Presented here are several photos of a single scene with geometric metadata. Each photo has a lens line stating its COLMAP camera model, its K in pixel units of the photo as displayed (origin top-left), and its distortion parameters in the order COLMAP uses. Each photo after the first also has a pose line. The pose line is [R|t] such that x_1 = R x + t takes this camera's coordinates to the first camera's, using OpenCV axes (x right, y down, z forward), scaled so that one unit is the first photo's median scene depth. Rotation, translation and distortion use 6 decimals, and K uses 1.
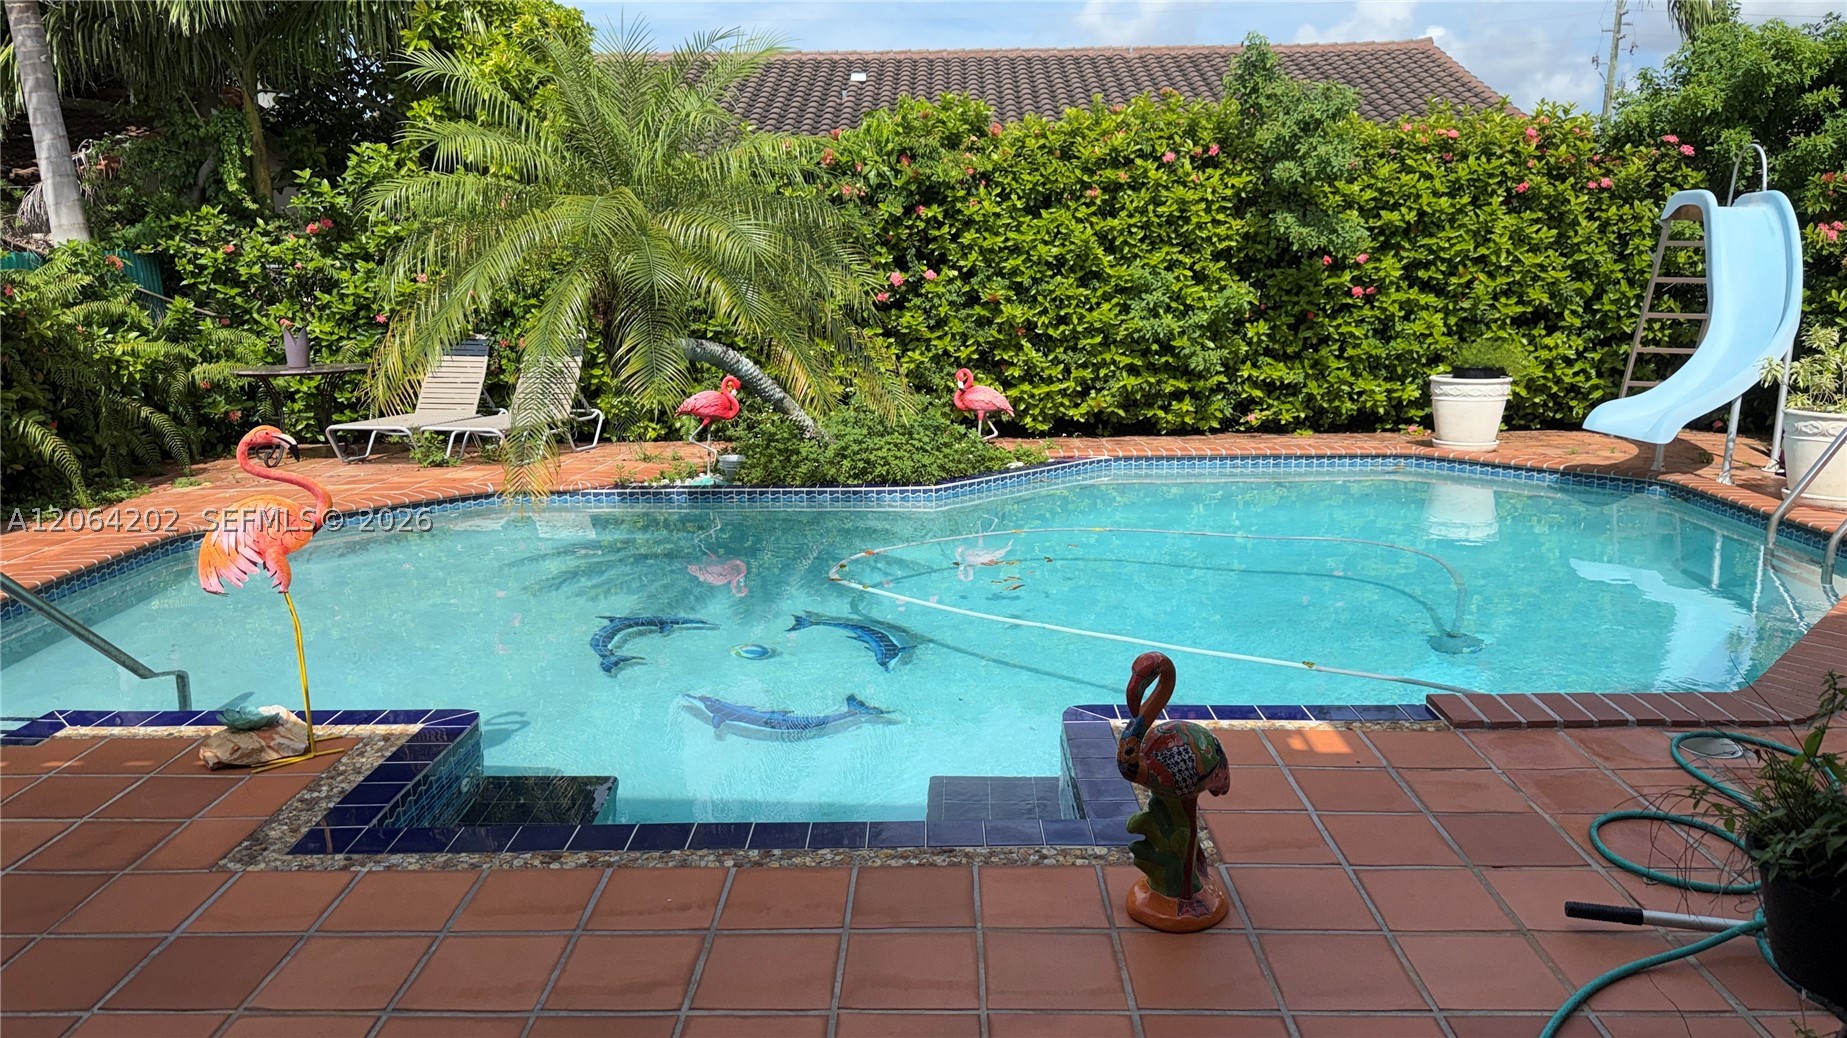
lens RADIAL K [[1289.9, 0, 923.6], [0, 1289.9, 516.4], [0, 0, 1]] dist [0.060864, -0.068470]
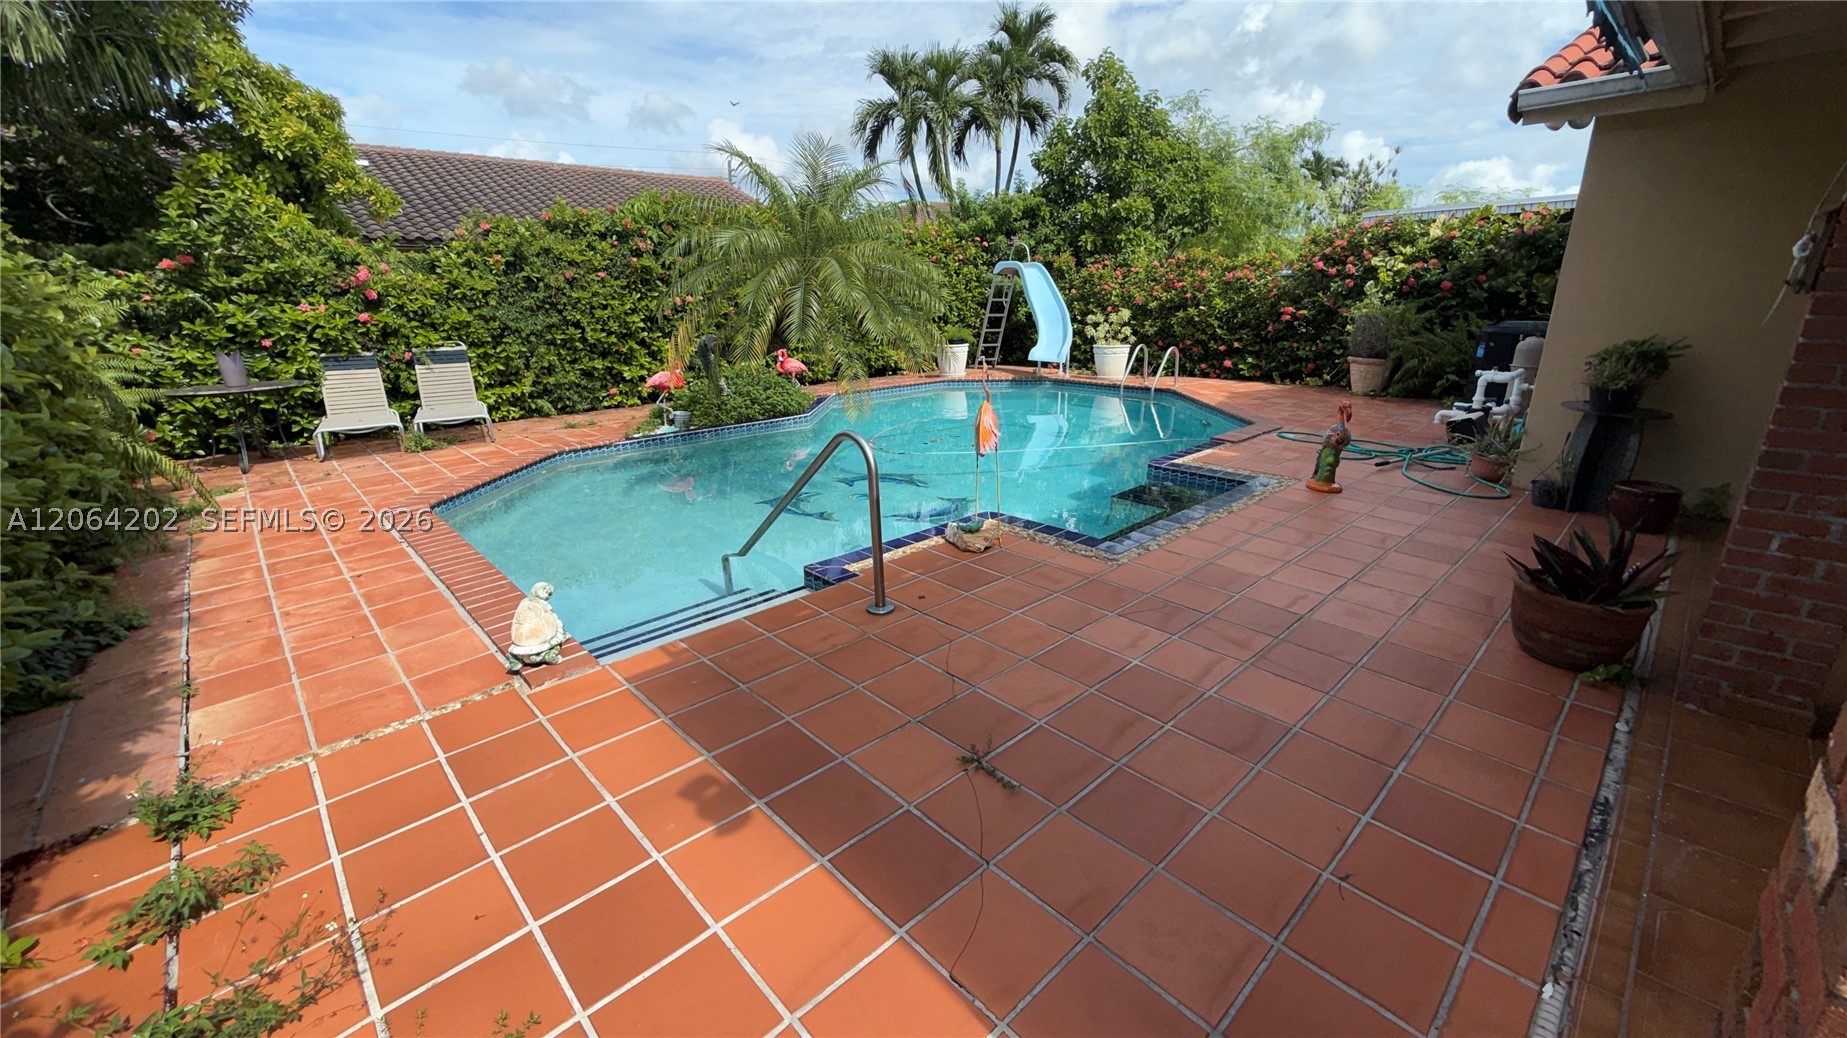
lens RADIAL K [[733.4, 0, 916.4], [0, 733.4, 508.4], [0, 0, 1]] dist [-0.002177, -0.000837]
pose [[0.719916, -0.198302, 0.665129, -0.593742], [0.145178, 0.980141, 0.135083, -0.010082], [-0.678707, -0.000686, 0.734408, 0.134936]]
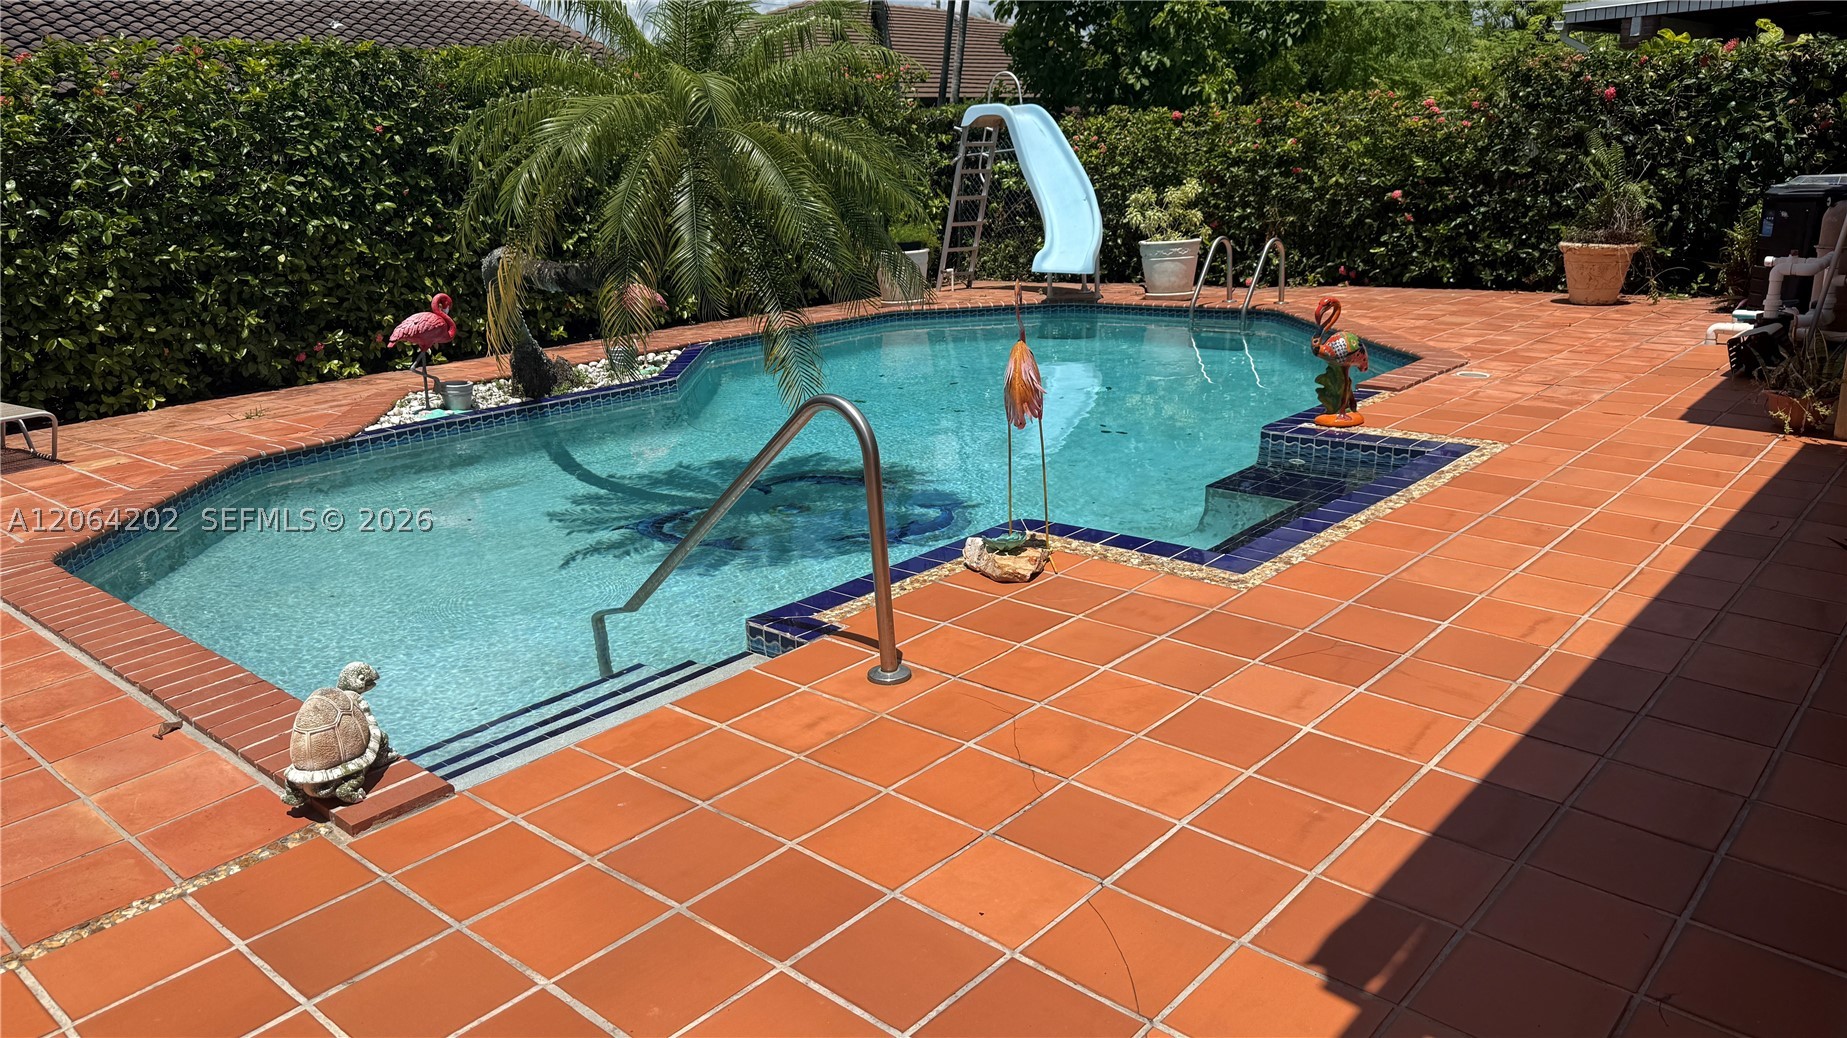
lens RADIAL K [[1289.9, 0, 913.1], [0, 1289.9, 506.2], [0, 0, 1]] dist [0.060864, -0.068470]
pose [[0.656934, -0.217535, 0.721884, -0.625405], [0.186954, 0.974569, 0.123547, -0.012331], [-0.730401, 0.053796, 0.680896, 0.134206]]
